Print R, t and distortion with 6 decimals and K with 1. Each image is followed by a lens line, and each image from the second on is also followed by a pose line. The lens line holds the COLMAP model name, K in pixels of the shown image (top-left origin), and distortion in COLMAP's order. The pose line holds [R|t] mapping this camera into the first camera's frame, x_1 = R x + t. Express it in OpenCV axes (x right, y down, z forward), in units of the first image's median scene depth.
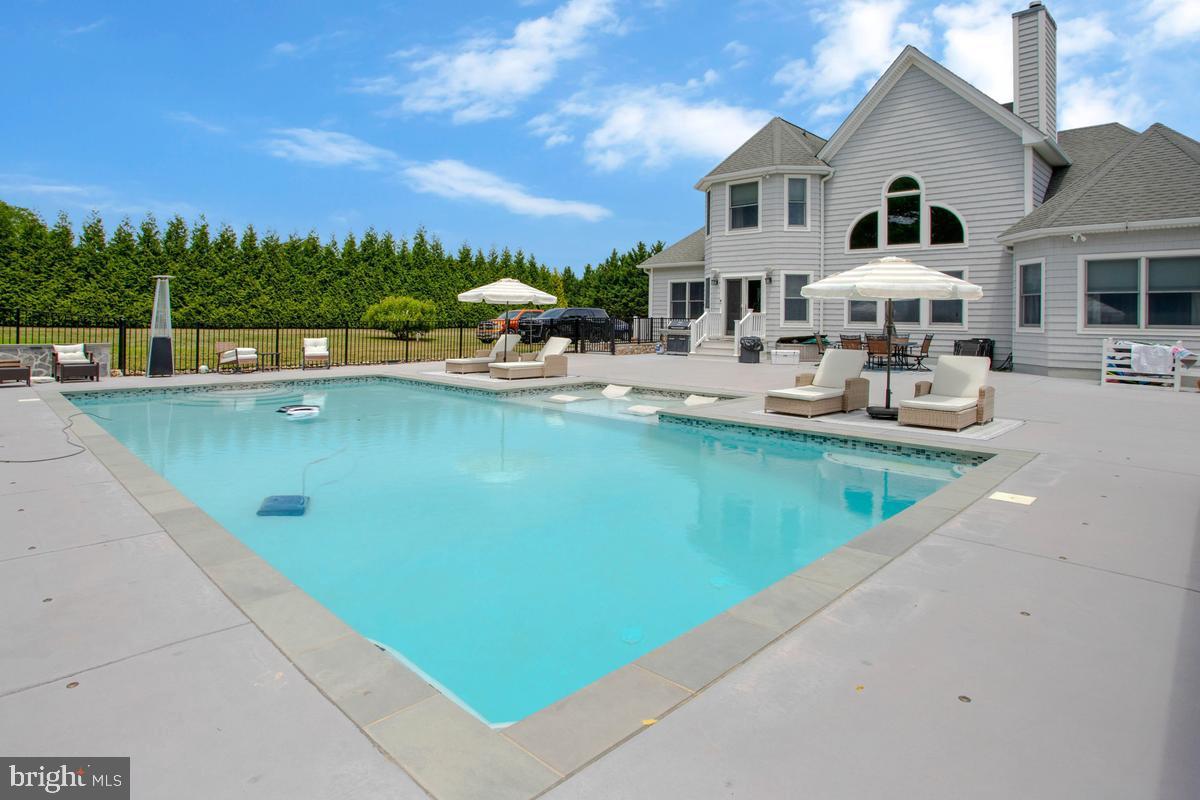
lens RADIAL K [[640.0, 0, 597.7], [0, 640.0, 322.1], [0, 0, 1]] dist [-0.003511, 0.000369]
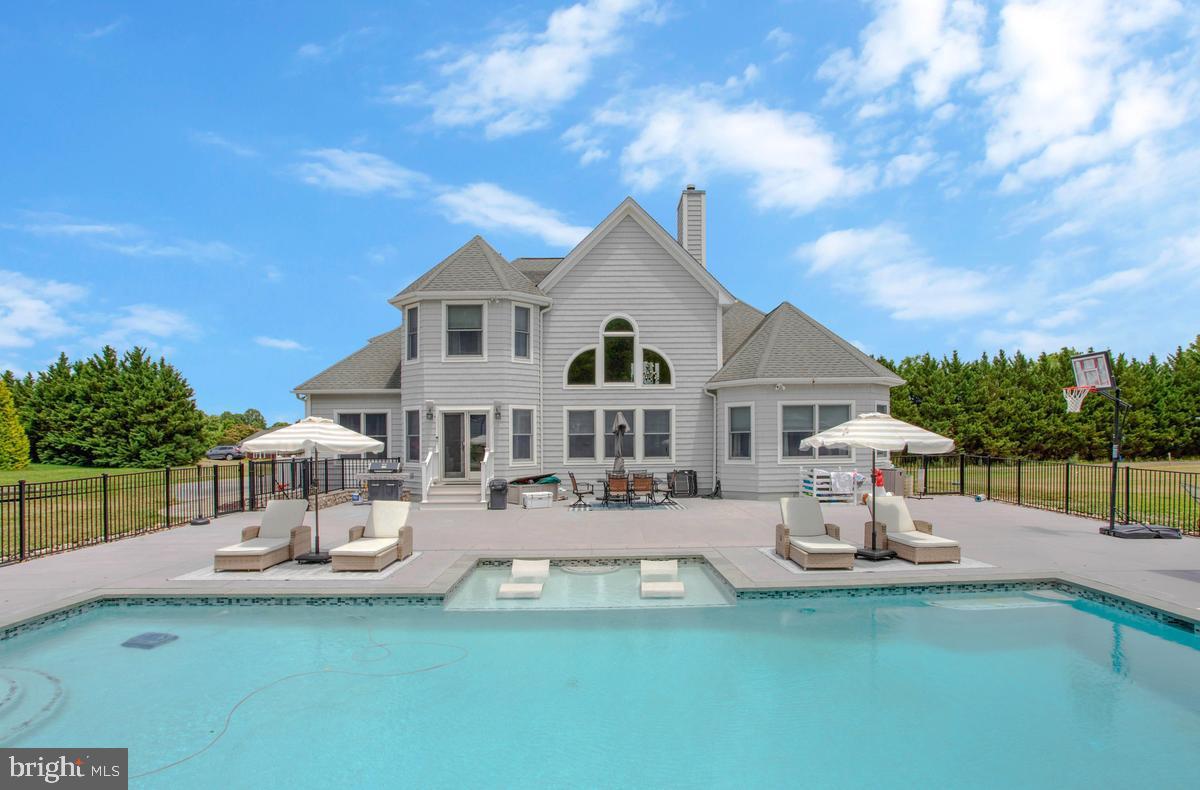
lens RADIAL K [[685.8, 0, 597.5], [0, 685.8, 434.6], [0, 0, 1]] dist [-0.057537, 0.000124]
pose [[0.719452, -0.015566, 0.694367, -0.320609], [0.022966, 0.999735, -0.001385, -0.034648], [-0.694162, 0.016943, 0.719619, 0.212532]]
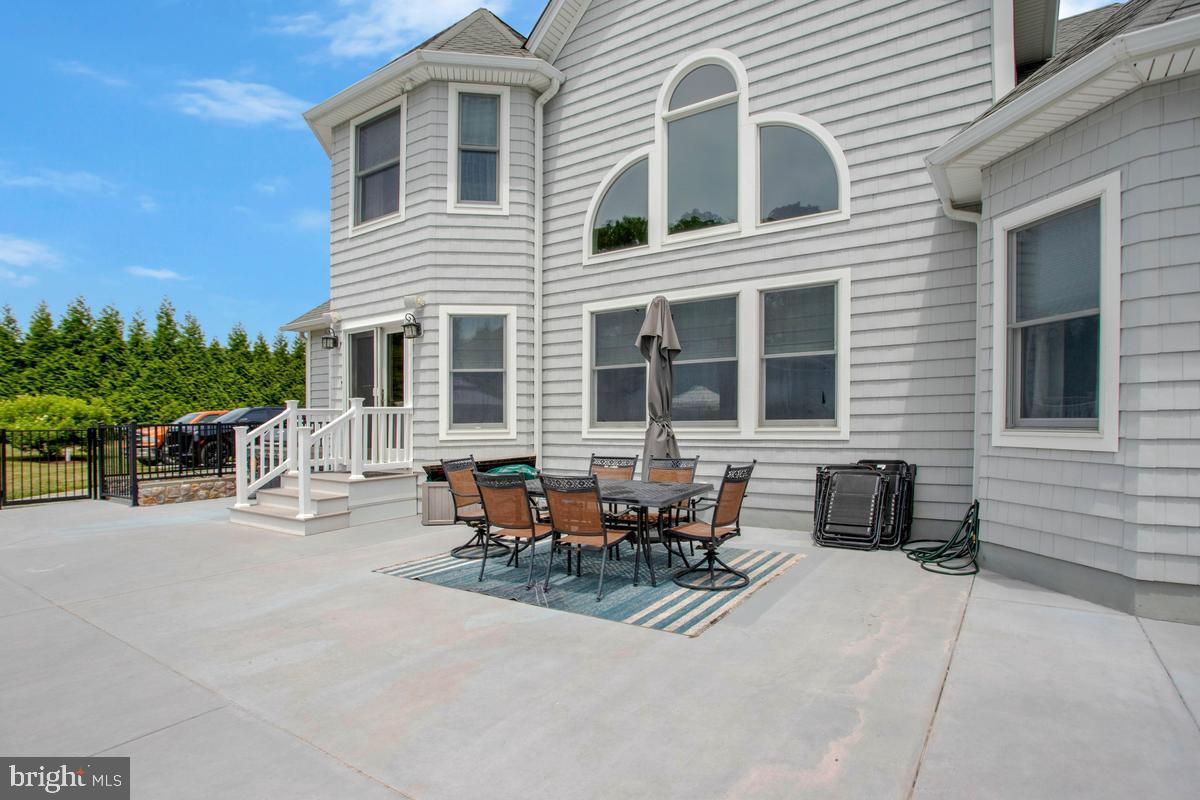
lens RADIAL K [[619.9, 0, 605.6], [0, 619.9, 417.5], [0, 0, 1]] dist [-0.007805, -0.000523]
pose [[0.987941, -0.028444, 0.152192, 0.343174], [0.028581, 0.999591, 0.001287, -0.003162], [-0.152167, 0.003078, 0.988350, 0.599780]]
